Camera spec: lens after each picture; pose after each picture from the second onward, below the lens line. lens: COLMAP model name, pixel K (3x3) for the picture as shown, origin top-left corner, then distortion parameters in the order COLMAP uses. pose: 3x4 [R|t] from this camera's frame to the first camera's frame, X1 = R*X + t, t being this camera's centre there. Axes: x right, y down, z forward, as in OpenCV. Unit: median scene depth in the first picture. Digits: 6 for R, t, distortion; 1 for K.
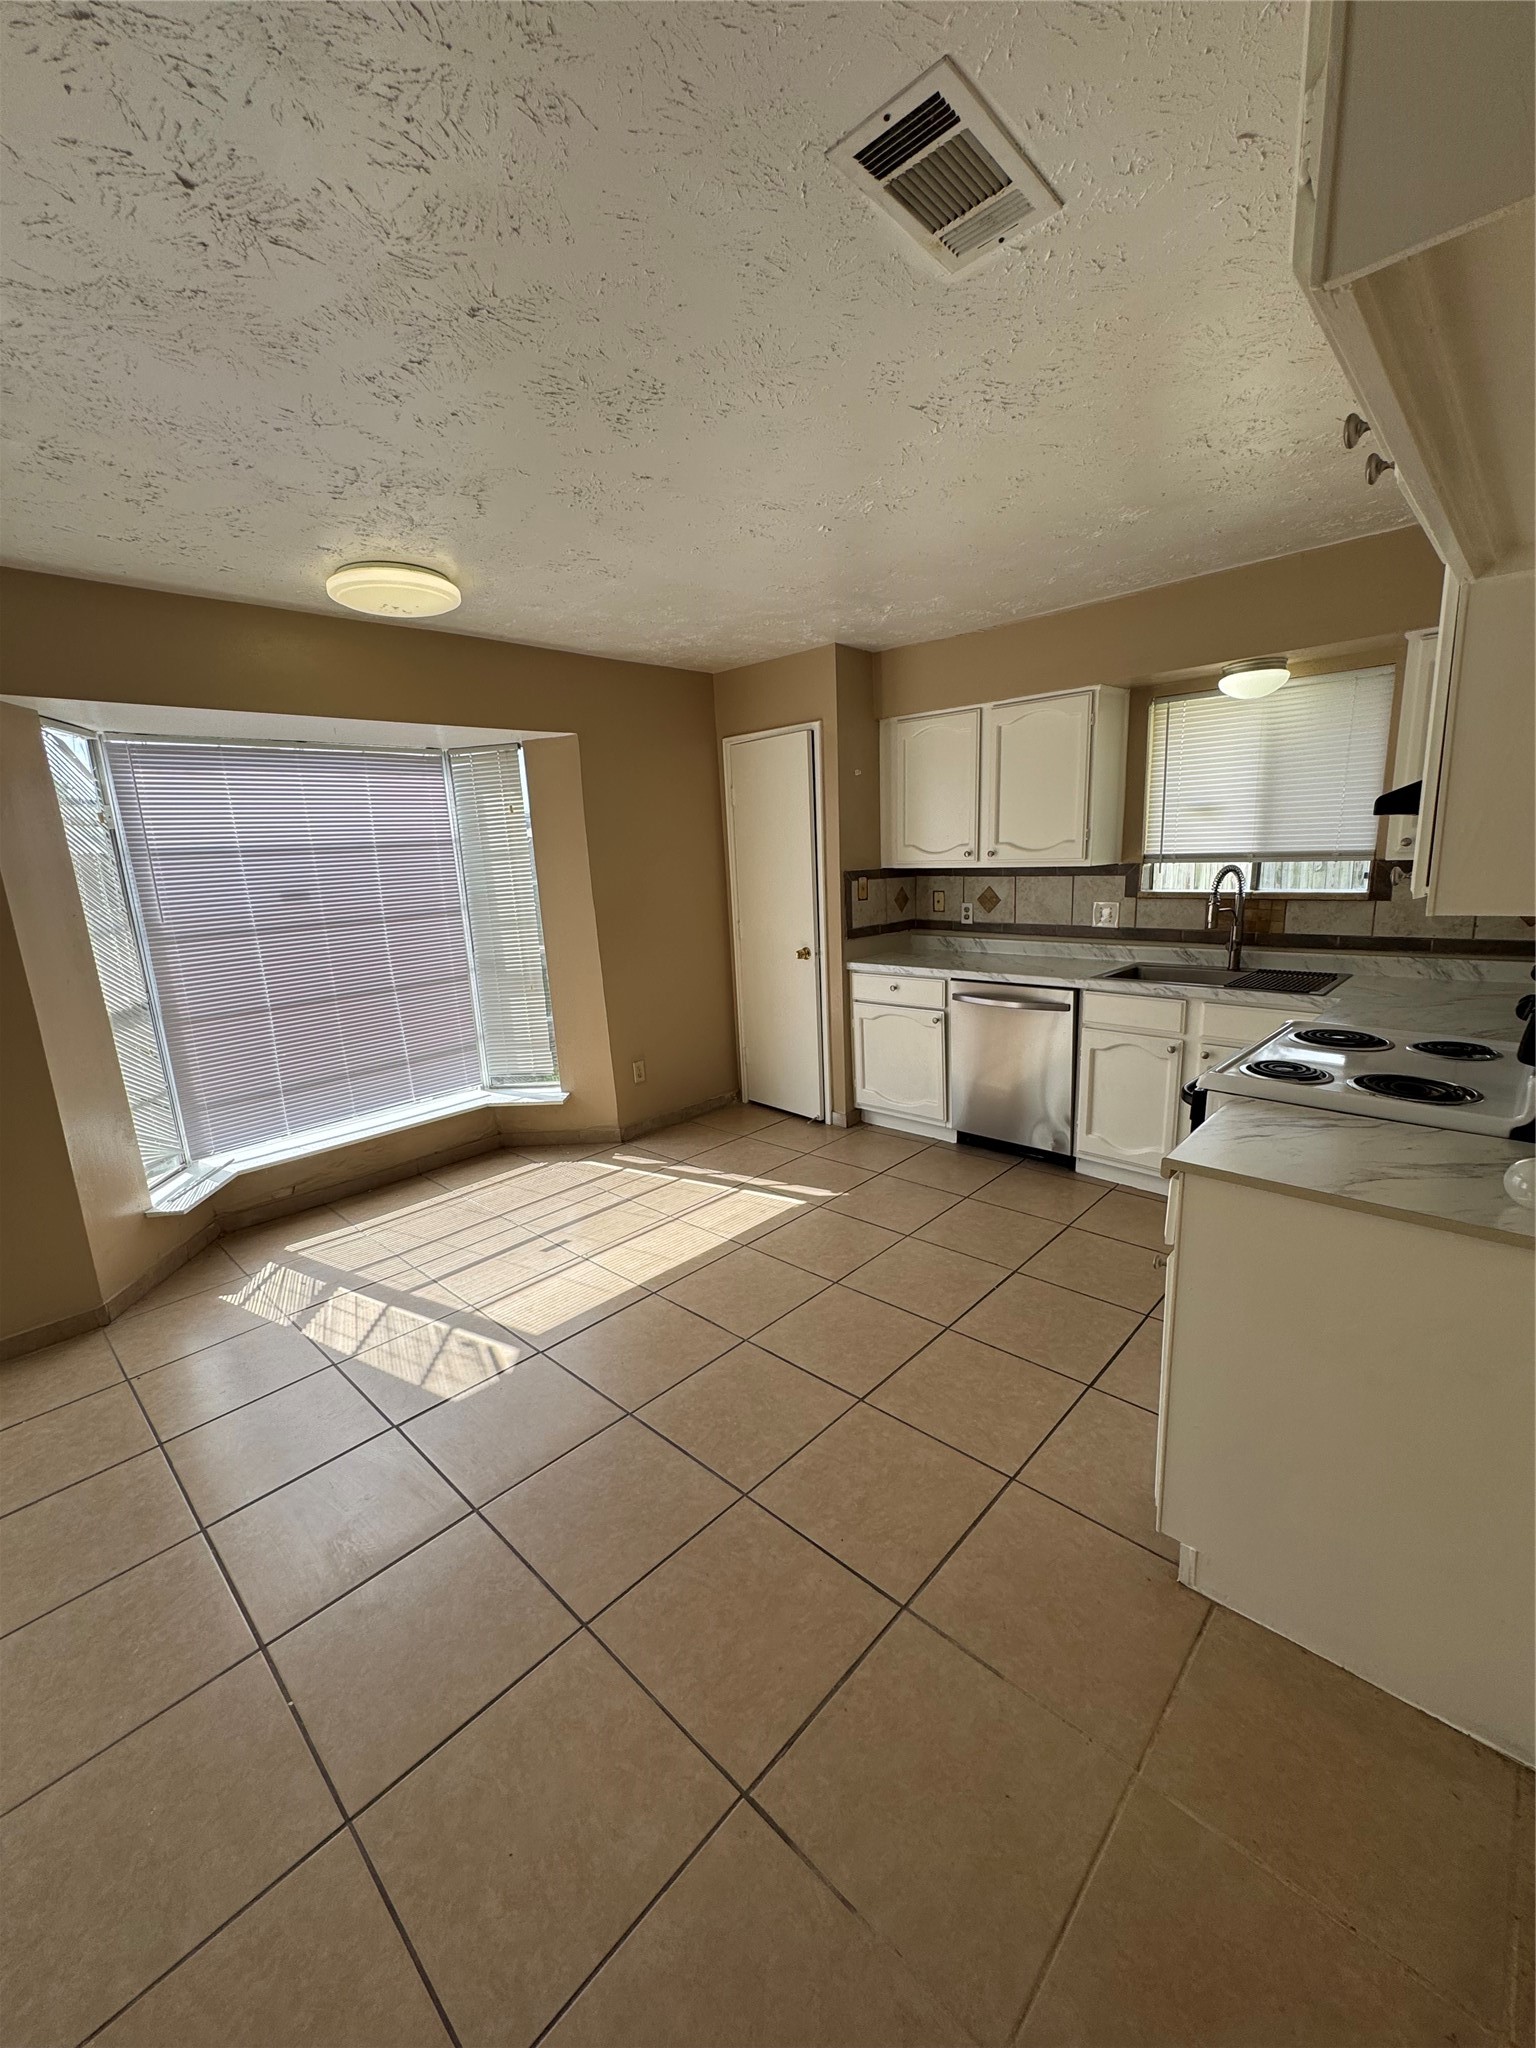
lens RADIAL K [[821.1, 0, 770.0], [0, 821.1, 1024.4], [0, 0, 1]] dist [-0.003737, 0.000743]
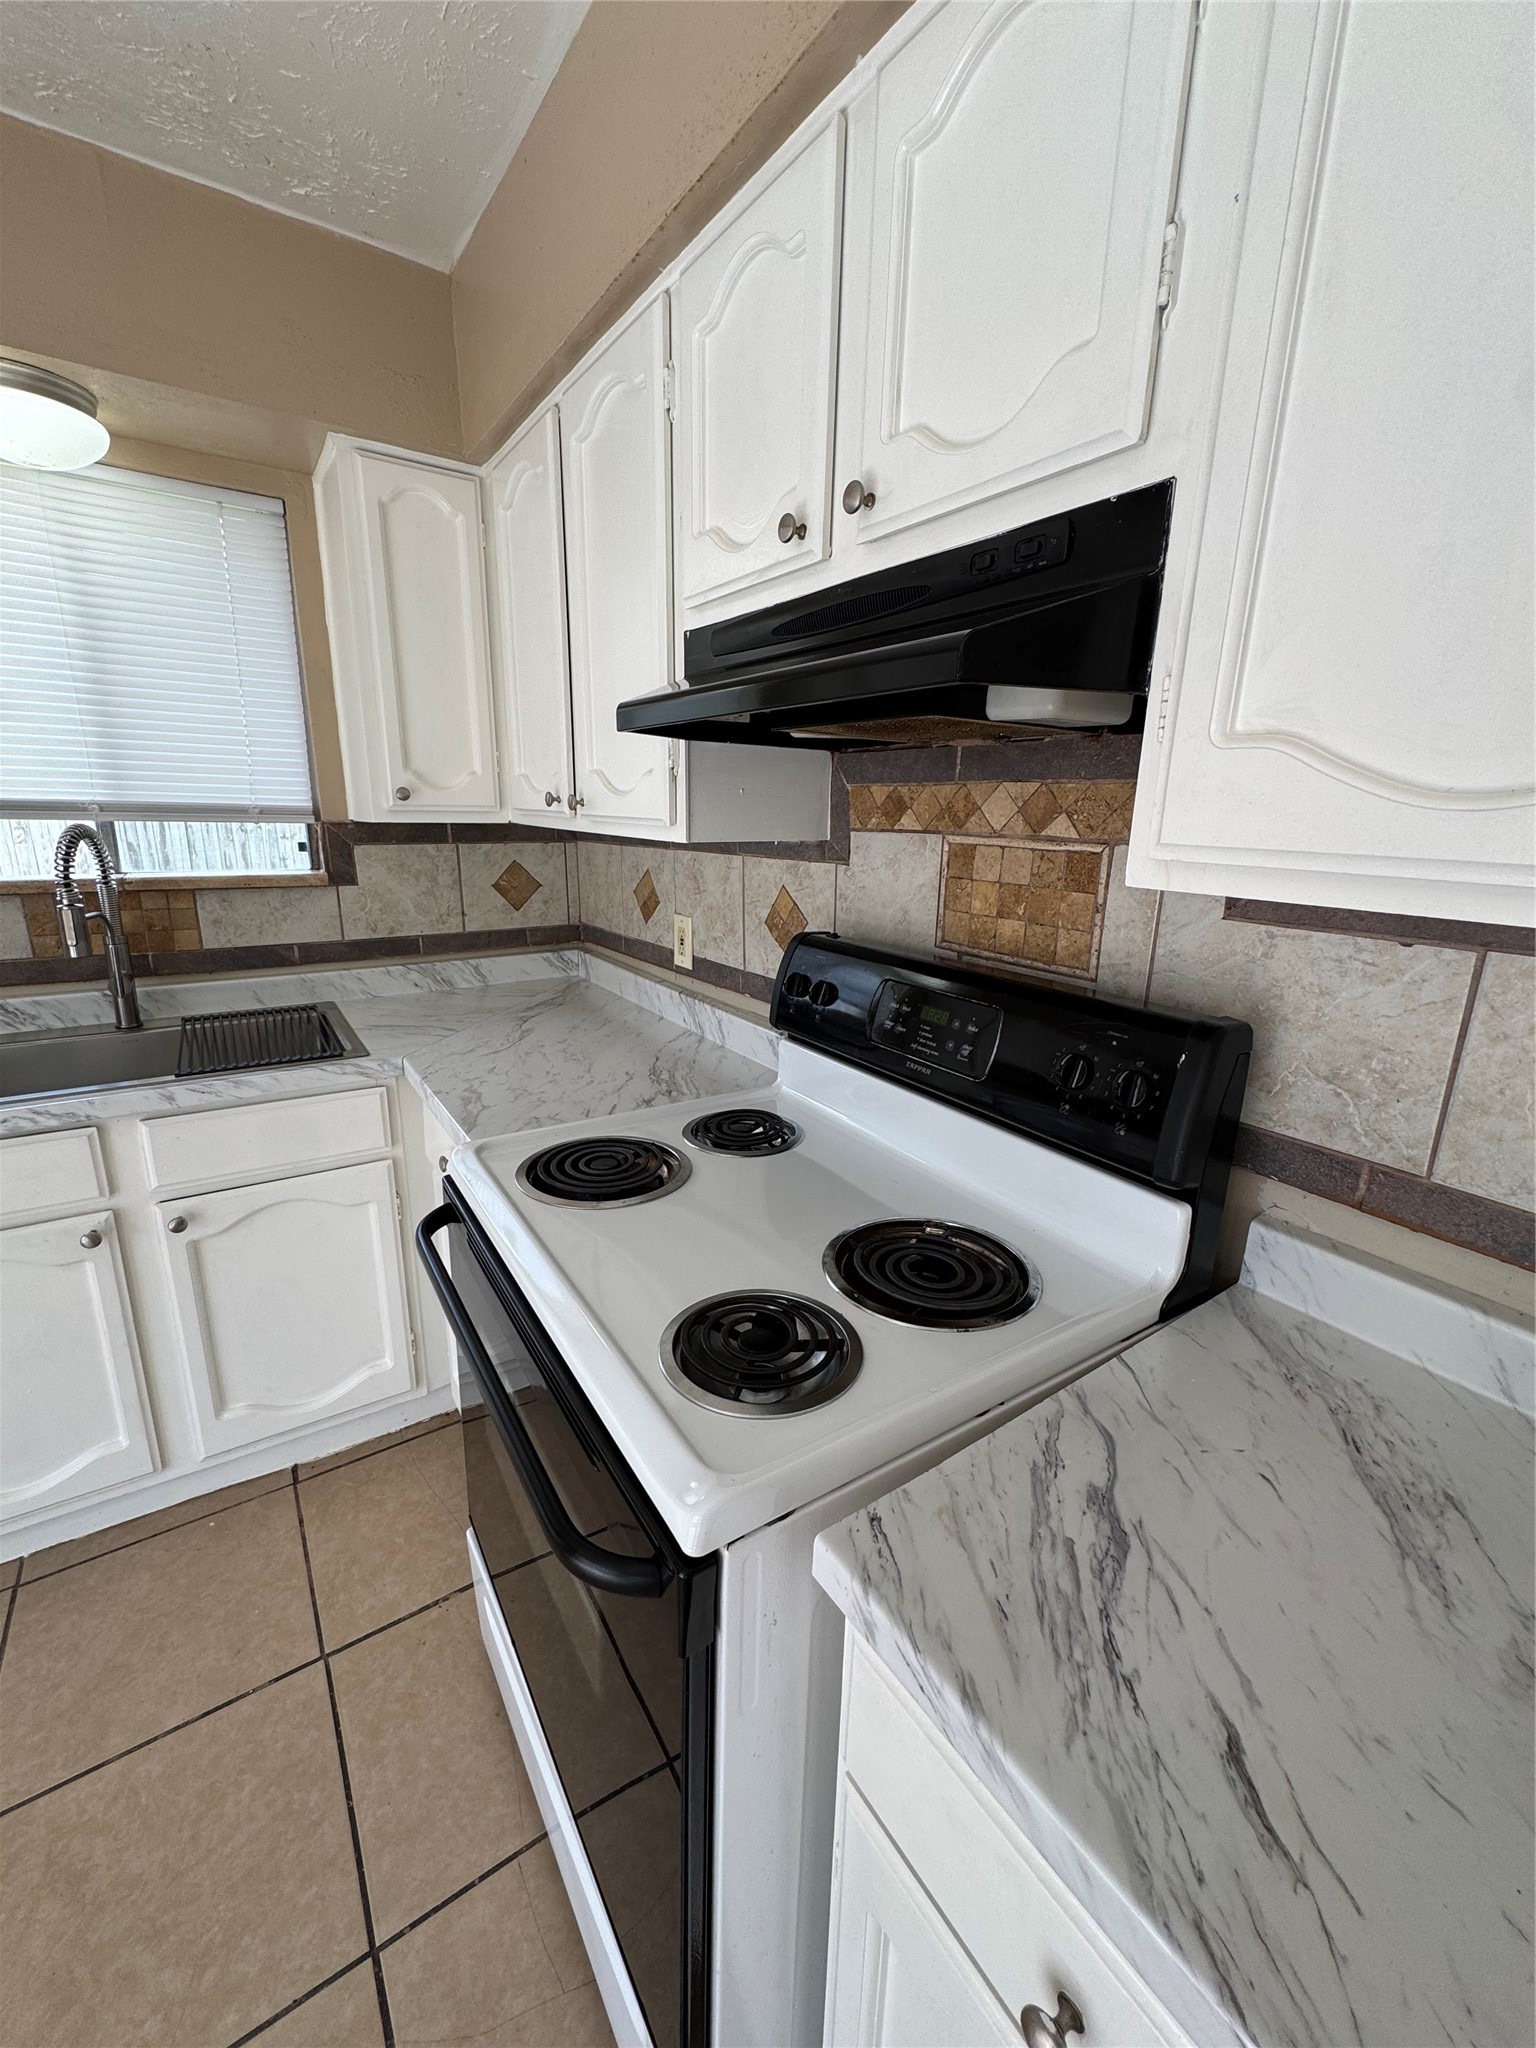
lens RADIAL K [[821.1, 0, 767.5], [0, 821.1, 1025.0], [0, 0, 1]] dist [-0.003737, 0.000743]
pose [[0.218454, -0.203440, 0.954406, 0.150169], [0.171905, 0.970756, 0.167578, -0.082986], [-0.960587, 0.127459, 0.247037, 0.463553]]
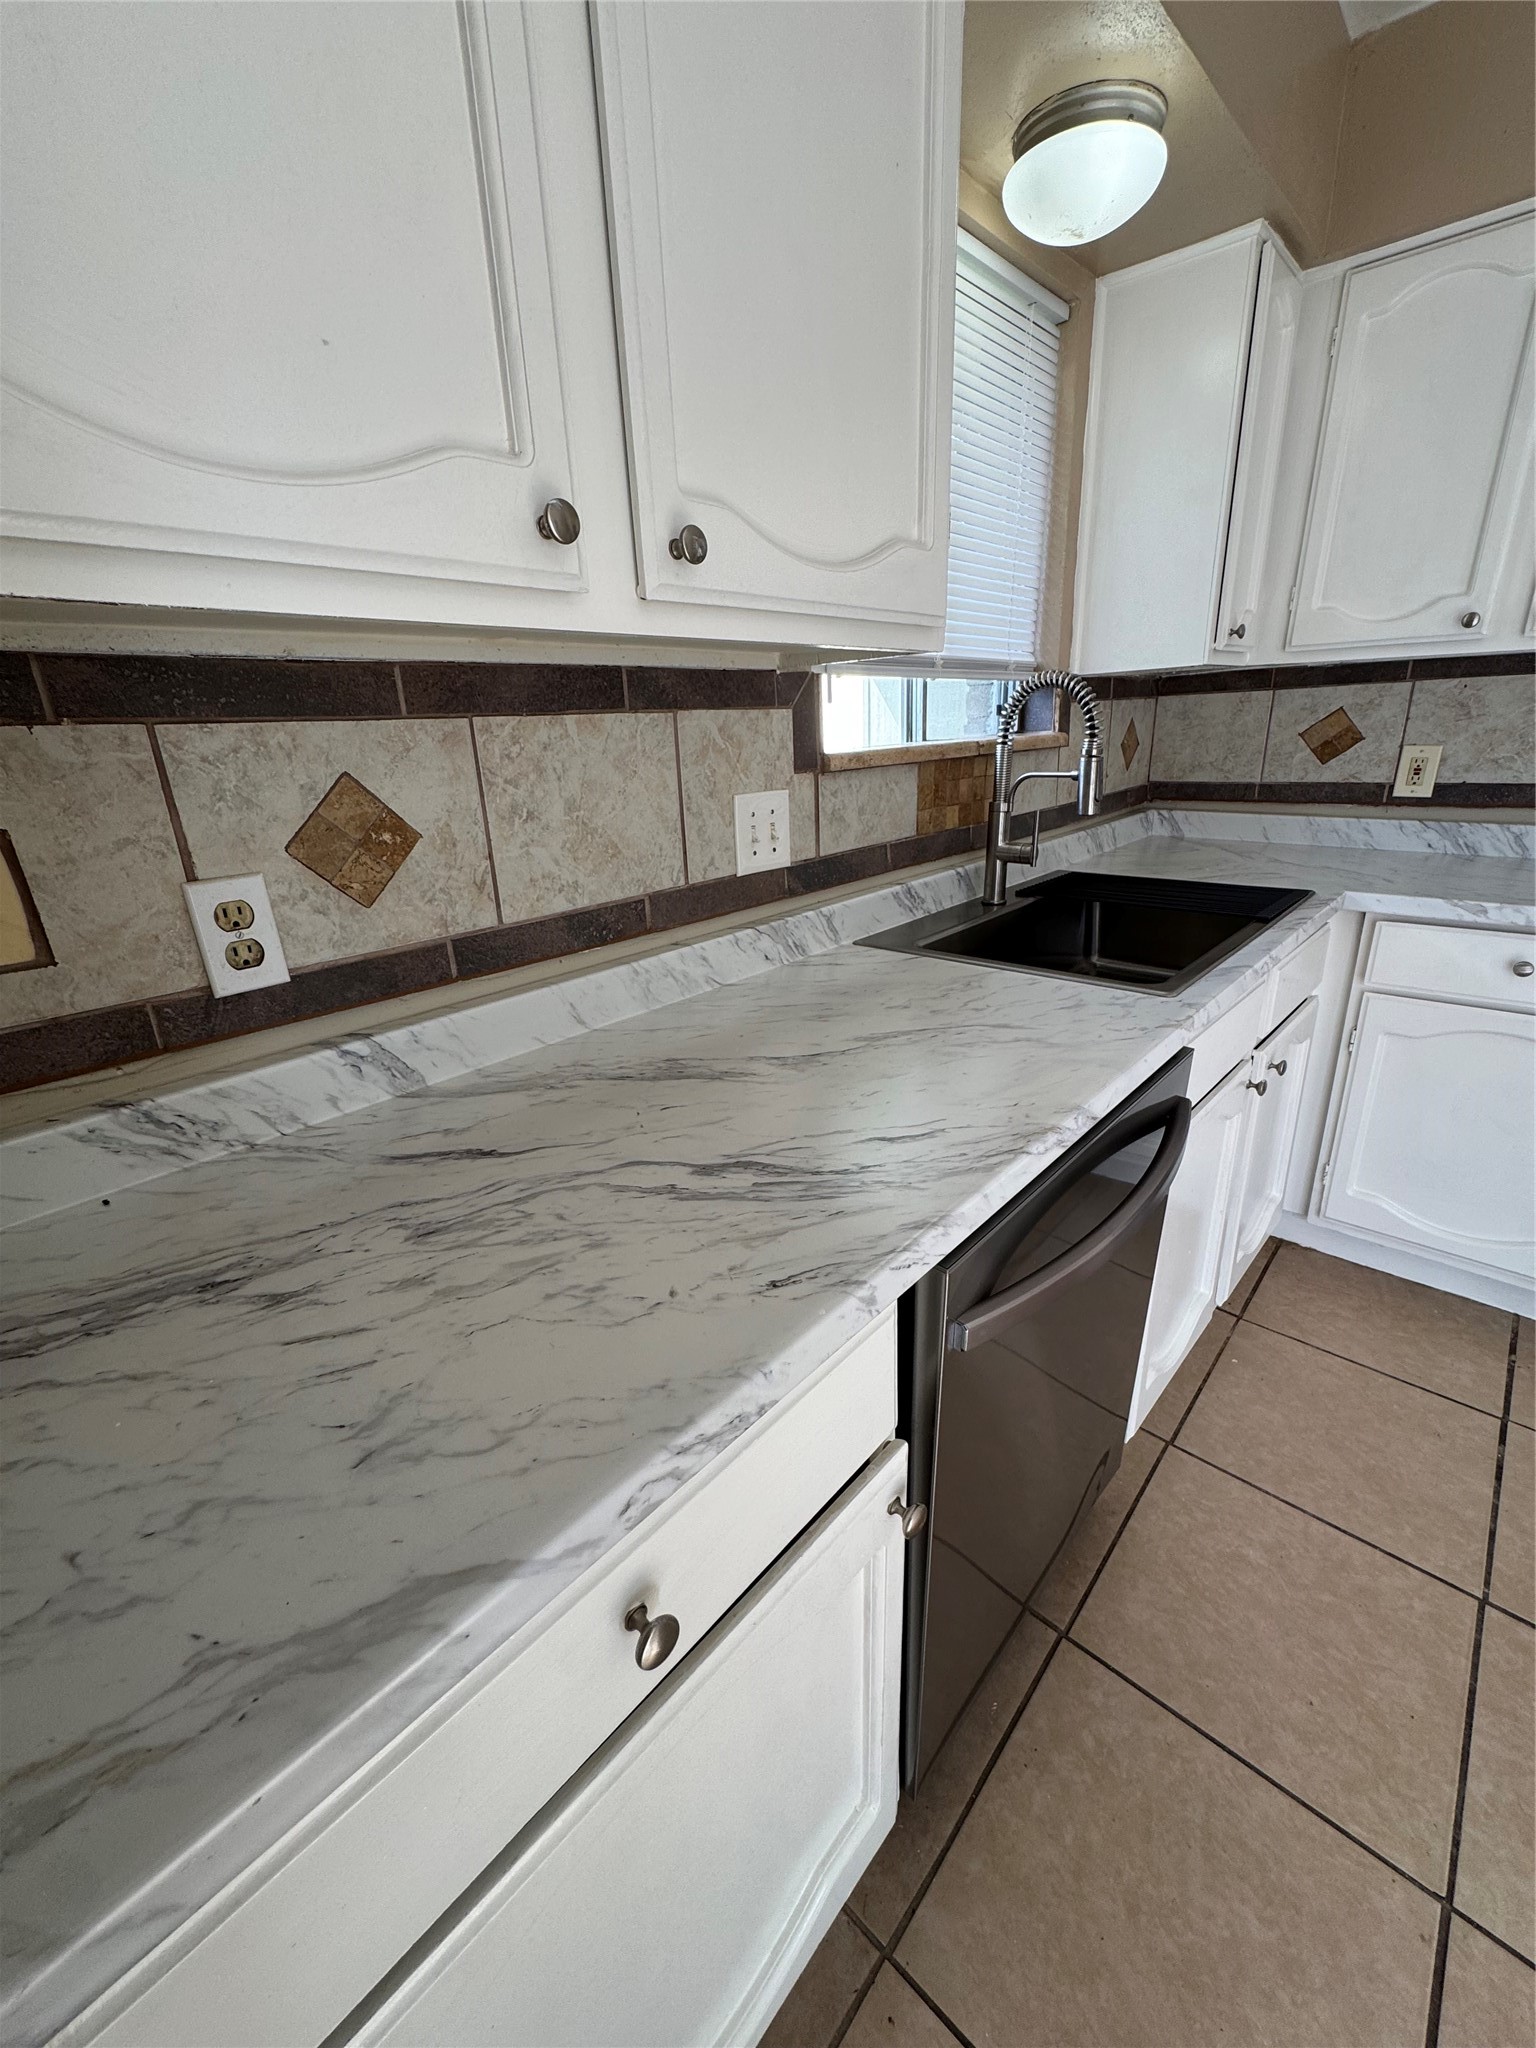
lens RADIAL K [[821.1, 0, 768.7], [0, 821.1, 1020.5], [0, 0, 1]] dist [-0.003737, 0.000743]
pose [[-0.004390, -0.302340, 0.953190, 0.074747], [0.248926, 0.922864, 0.293868, -0.174011], [-0.968513, 0.238564, 0.071209, 1.075819]]
